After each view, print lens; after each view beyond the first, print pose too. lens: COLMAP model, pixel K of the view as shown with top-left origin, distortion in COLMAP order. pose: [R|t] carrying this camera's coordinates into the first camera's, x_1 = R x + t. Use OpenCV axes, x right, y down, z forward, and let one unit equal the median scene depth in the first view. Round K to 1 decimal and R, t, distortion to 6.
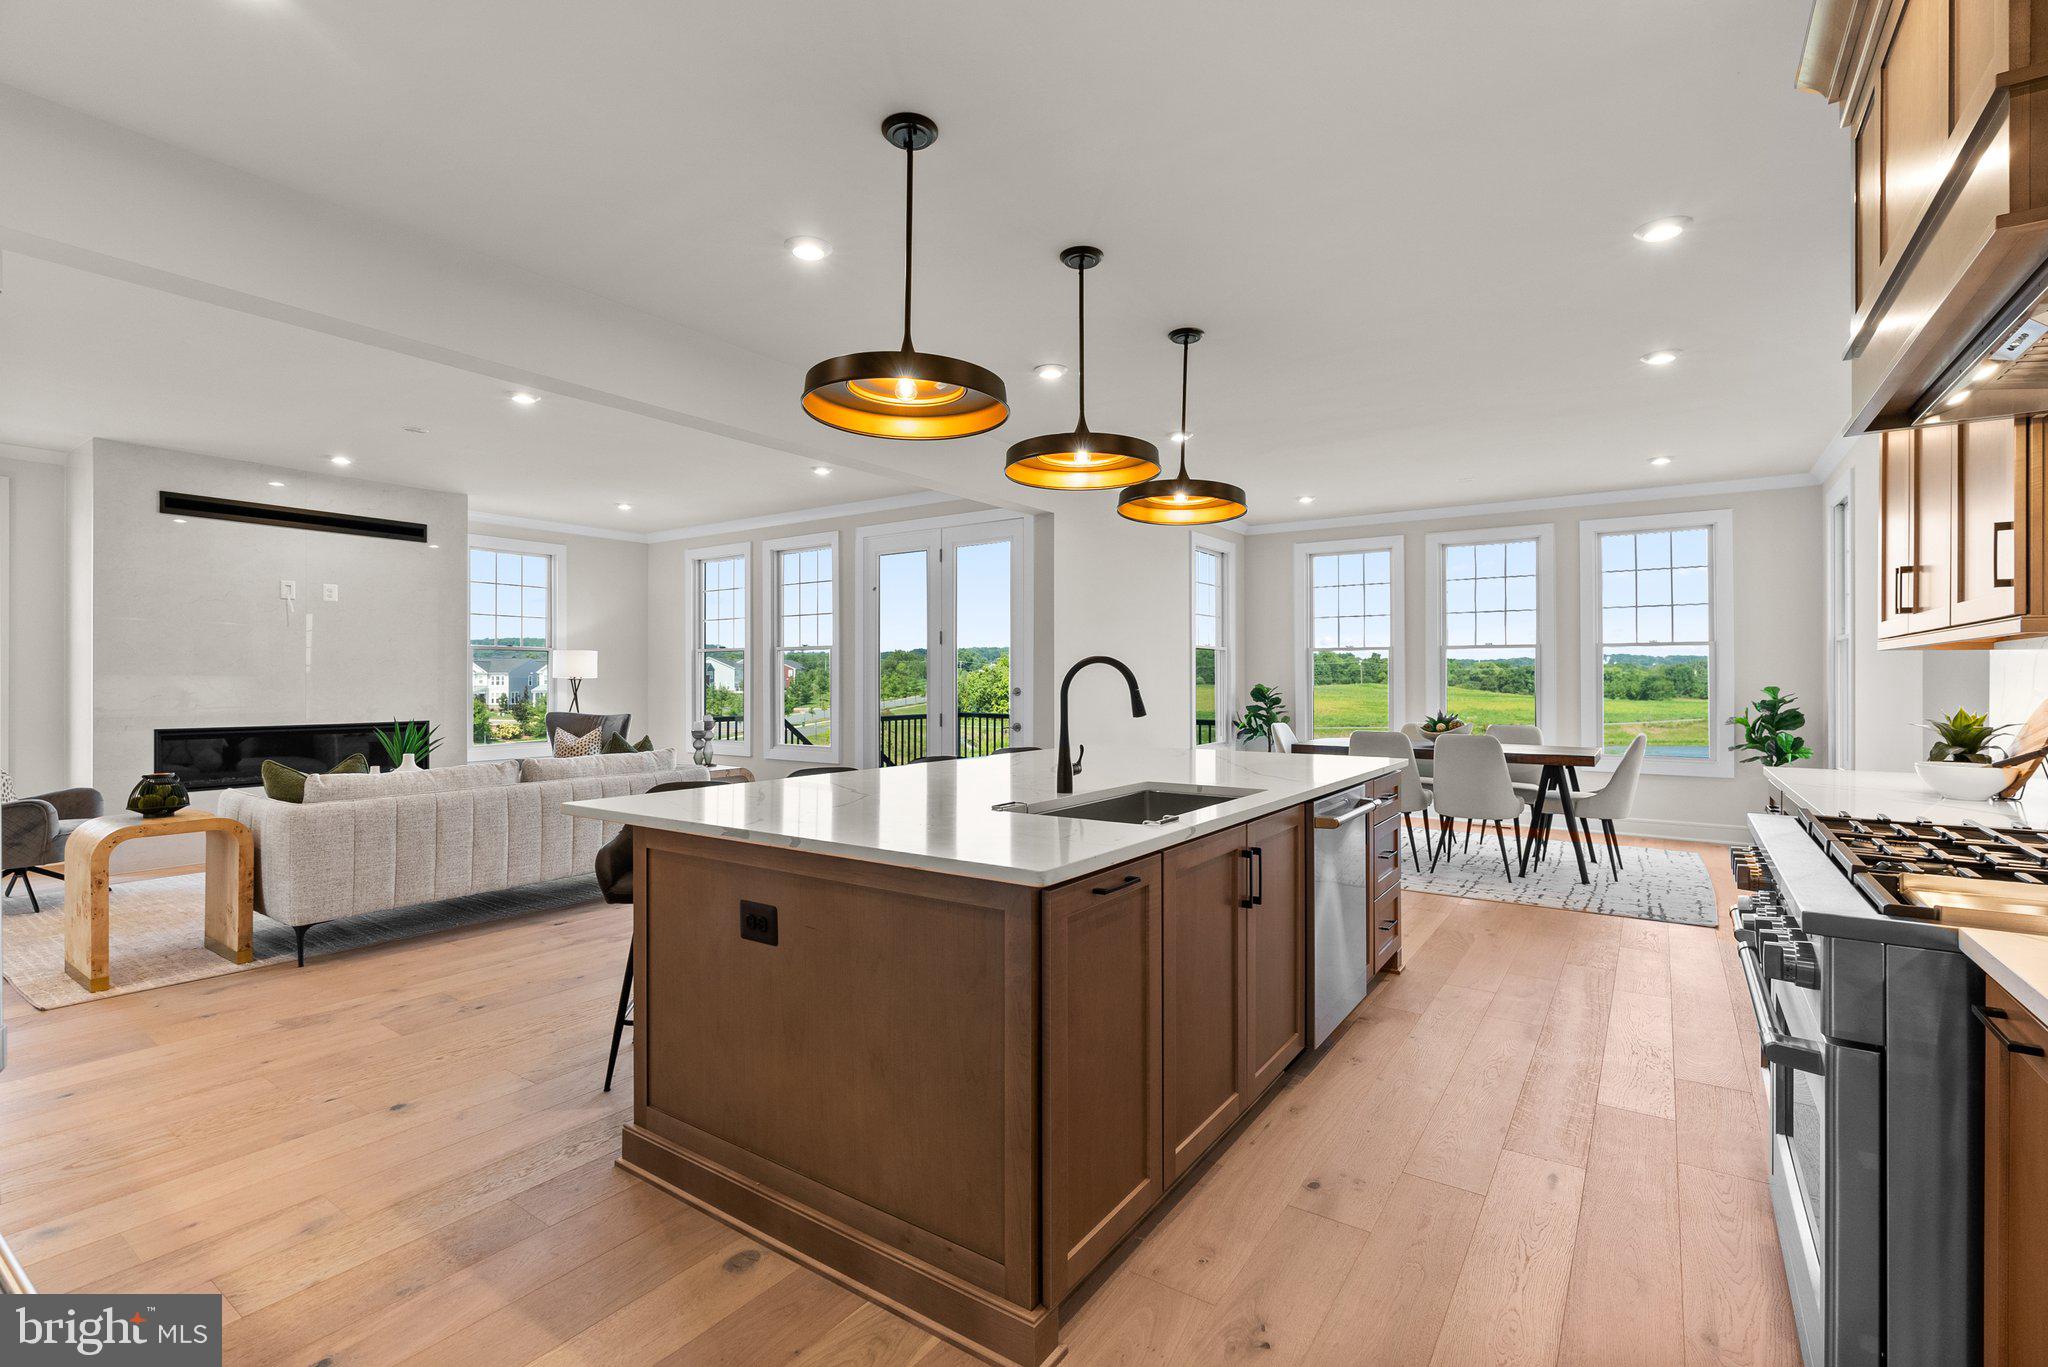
lens RADIAL K [[923.1, 0, 1024.0], [0, 923.1, 672.8], [0, 0, 1]] dist [-0.002150, 0.000765]
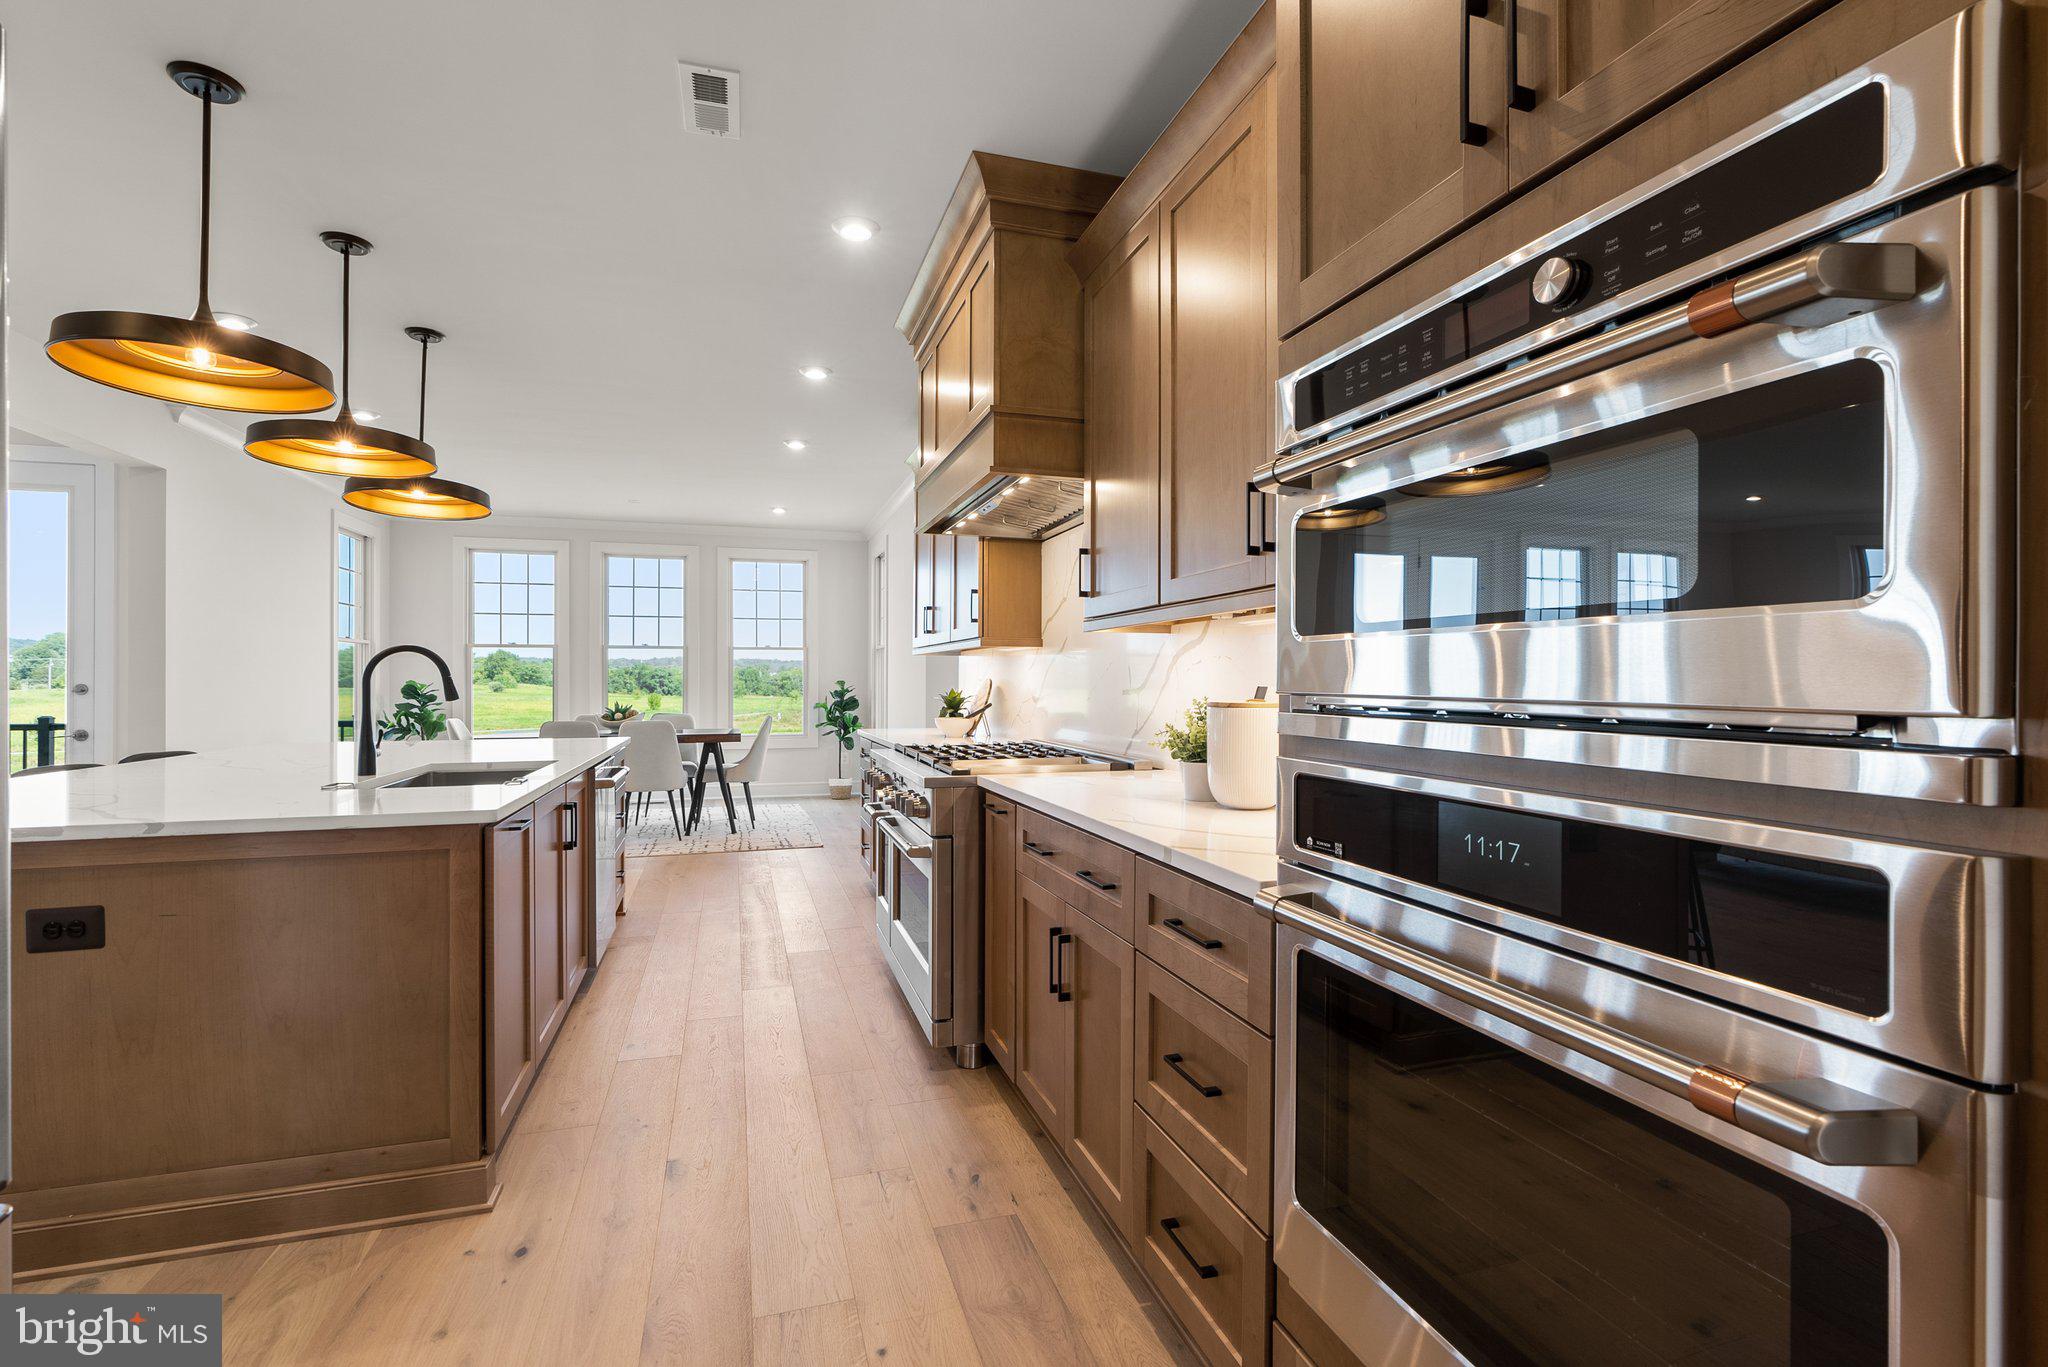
lens RADIAL K [[923.1, 0, 1024.0], [0, 923.1, 672.8], [0, 0, 1]] dist [-0.002150, 0.000765]
pose [[0.614645, 0.004432, 0.788792, -0.189881], [-0.003752, 0.999989, -0.002695, 0.008408], [-0.788795, -0.001303, 0.614655, -0.130219]]
